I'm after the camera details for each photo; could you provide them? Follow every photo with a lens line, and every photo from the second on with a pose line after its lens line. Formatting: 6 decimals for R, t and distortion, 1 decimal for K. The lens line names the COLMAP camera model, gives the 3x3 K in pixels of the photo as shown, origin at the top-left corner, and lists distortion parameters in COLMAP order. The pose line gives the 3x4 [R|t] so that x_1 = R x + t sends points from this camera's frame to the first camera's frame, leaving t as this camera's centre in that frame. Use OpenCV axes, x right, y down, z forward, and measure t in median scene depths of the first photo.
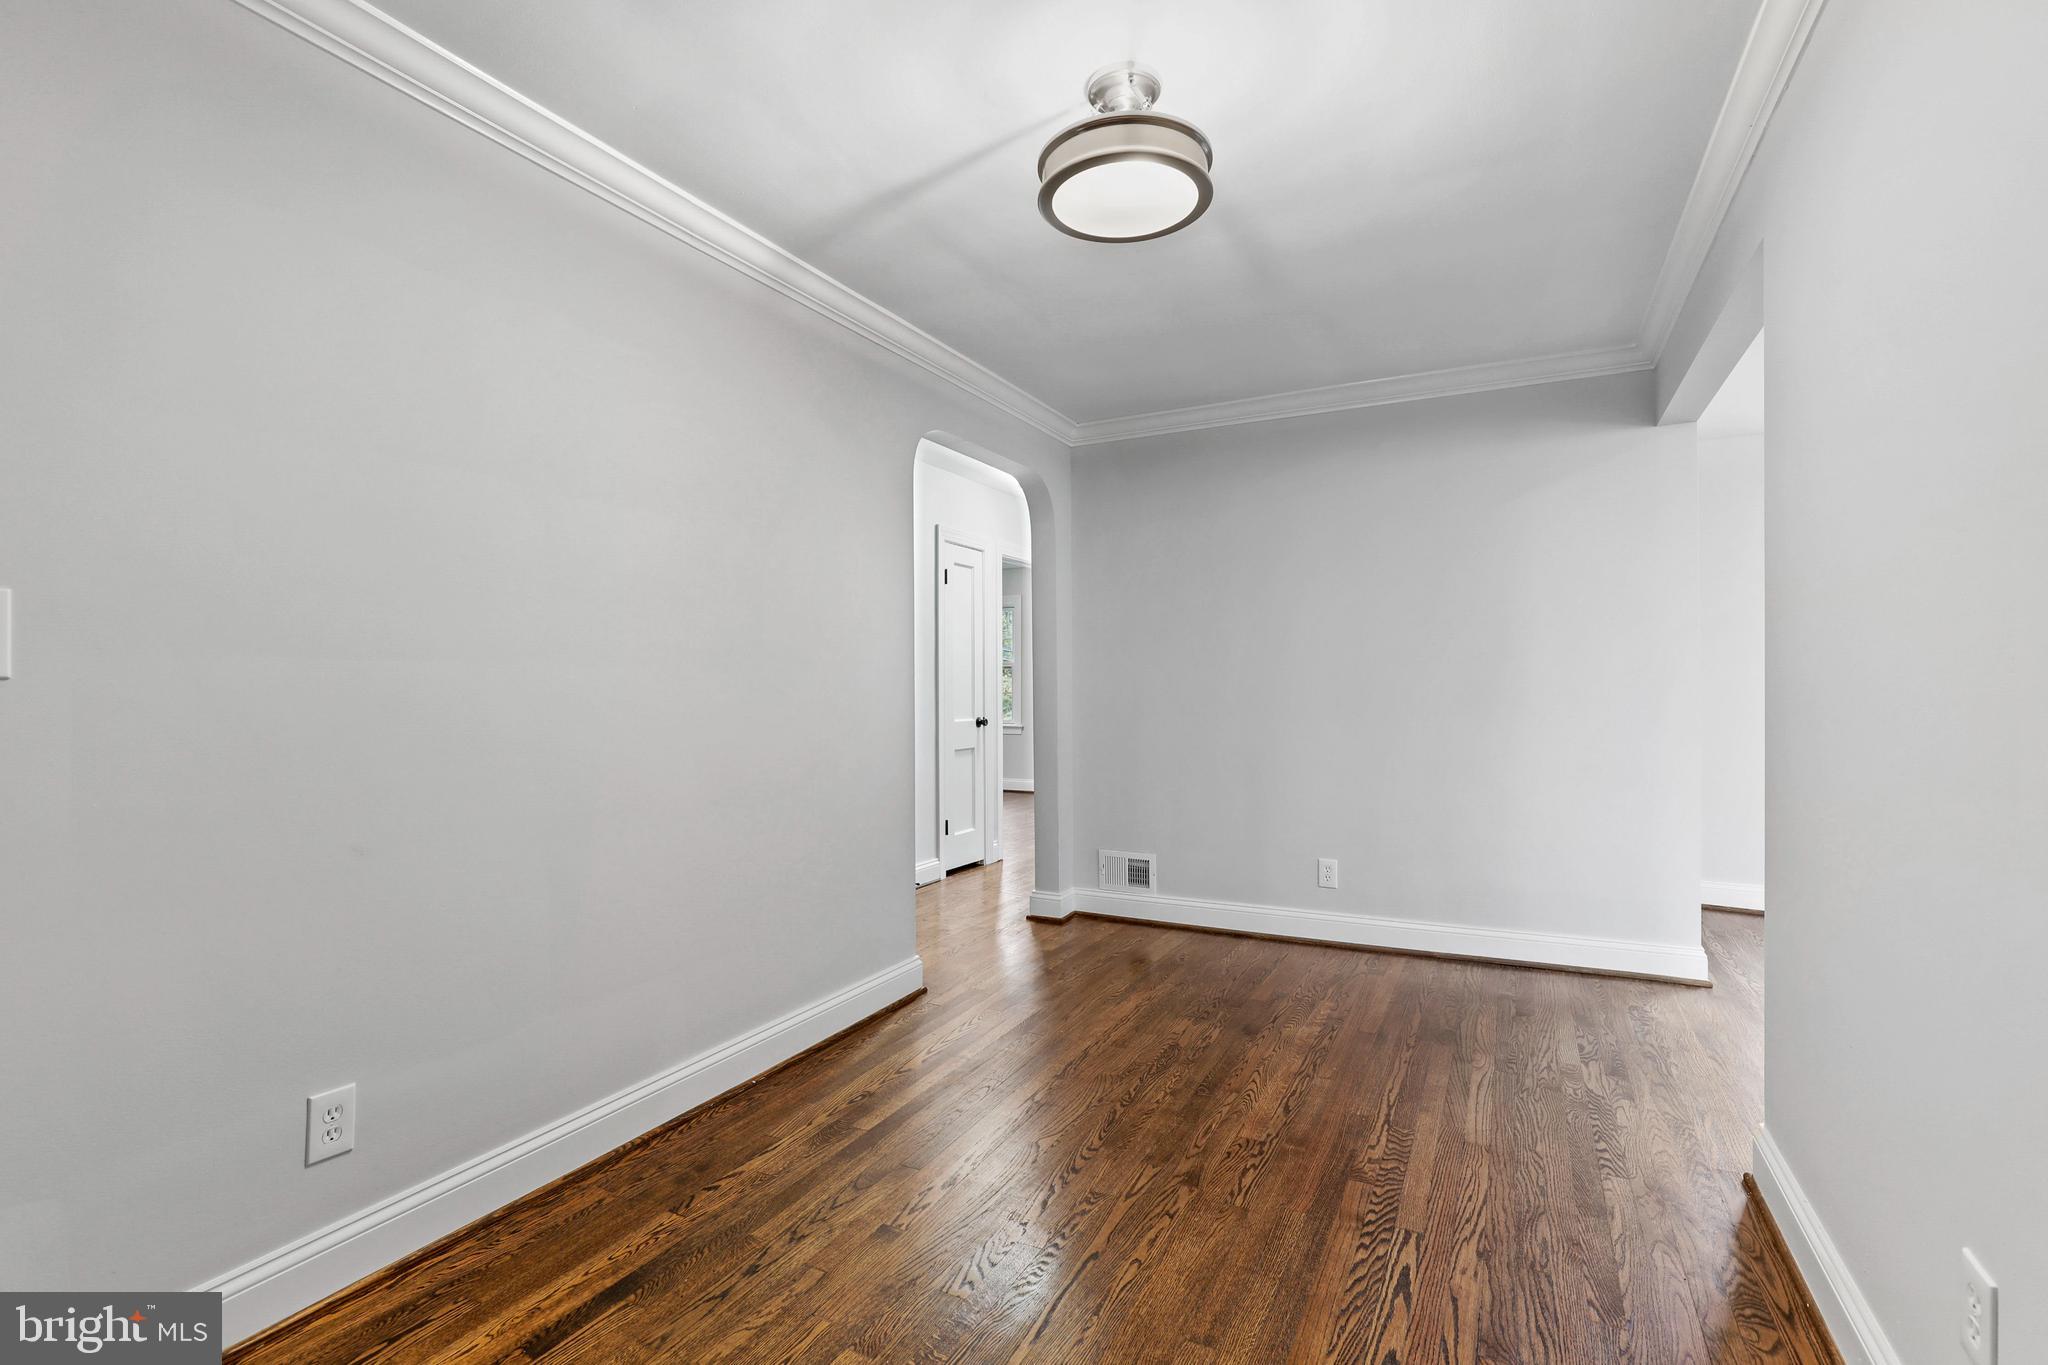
lens RADIAL K [[923.9, 0, 1028.2], [0, 923.9, 678.5], [0, 0, 1]] dist [-0.014501, 0.001101]
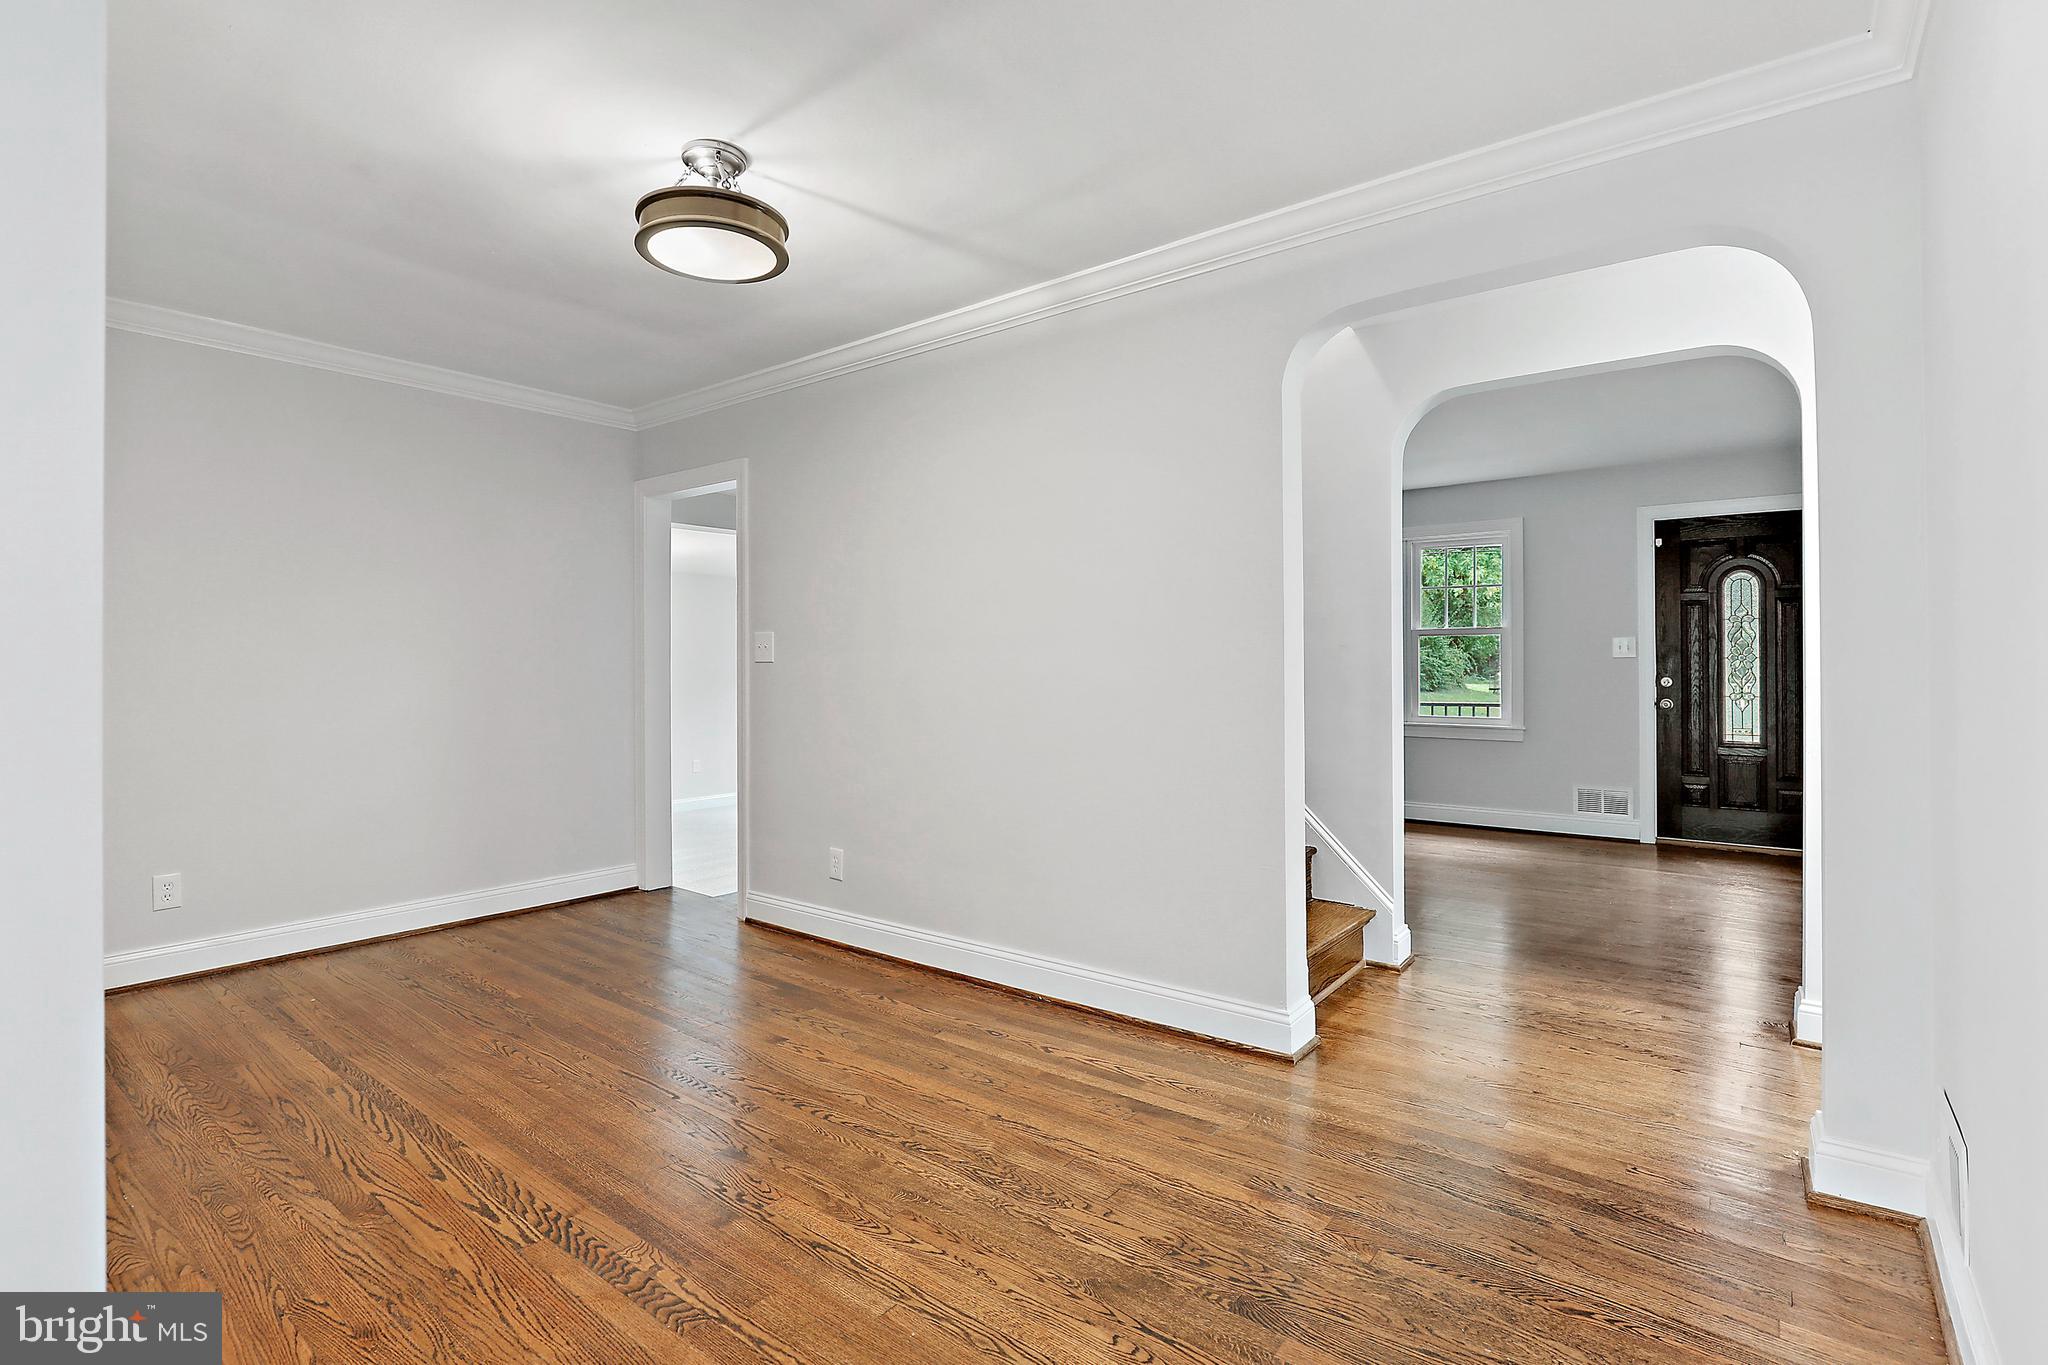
lens RADIAL K [[972.1, 0, 1056.1], [0, 972.1, 651.9], [0, 0, 1]] dist [-0.016984, 0.000093]
pose [[-0.160764, -0.008676, -0.986955, 1.022215], [0.008615, 0.999911, -0.010194, -0.000014], [0.986955, -0.010142, -0.160675, 1.319822]]
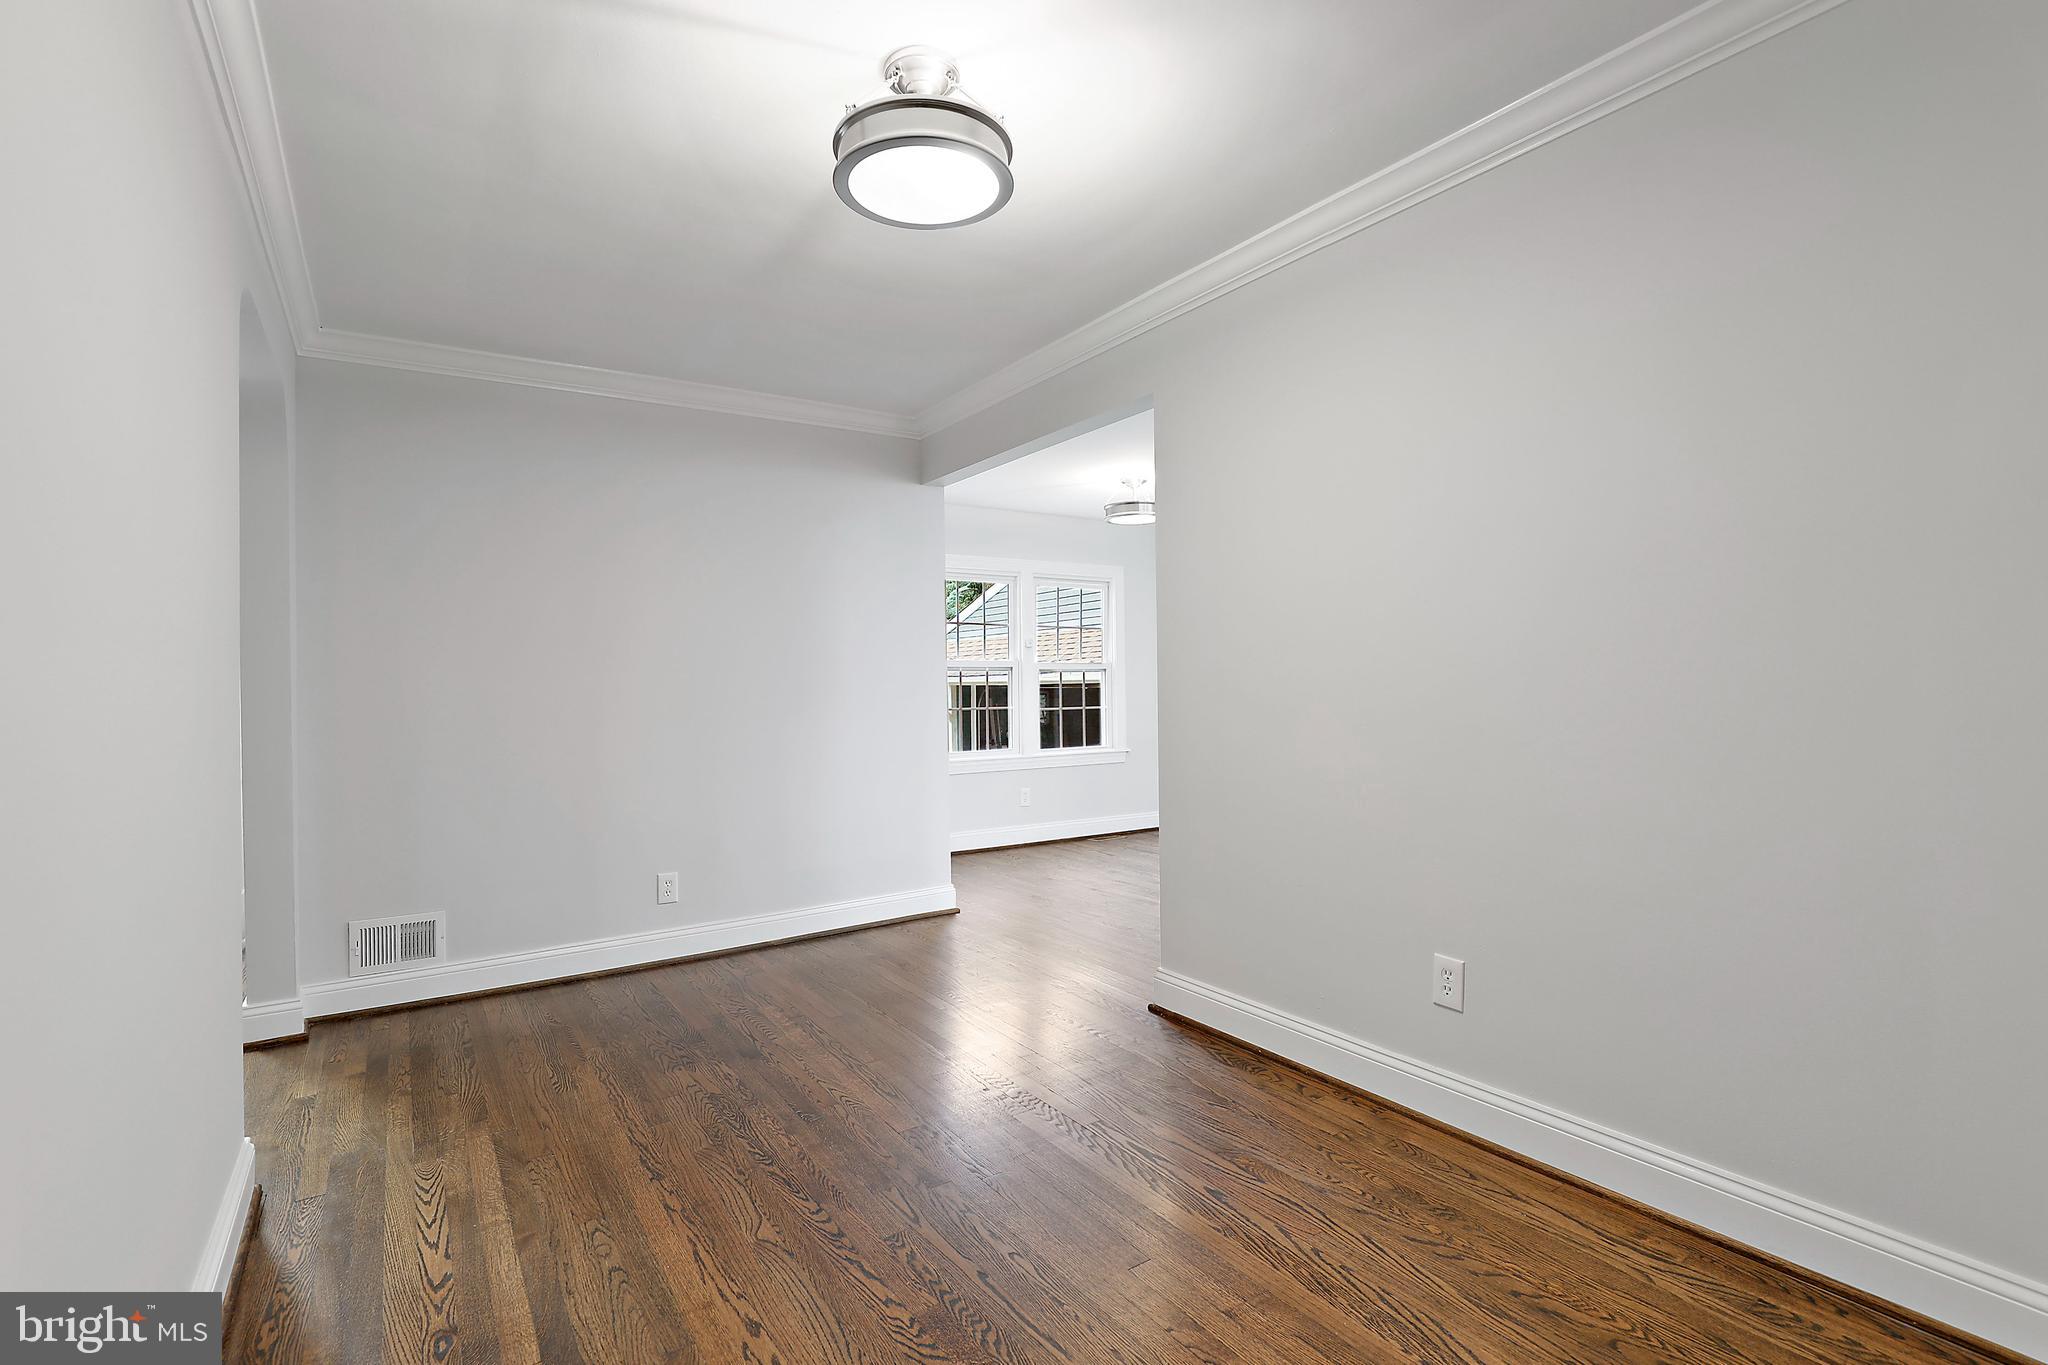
lens RADIAL K [[939.9, 0, 1004.9], [0, 939.9, 642.9], [0, 0, 1]] dist [-0.013647, 0.000610]
pose [[0.504079, 0.032567, 0.863044, -0.575163], [0.012904, 0.998893, -0.045230, 0.012403], [-0.863561, 0.033936, 0.503100, 0.348374]]
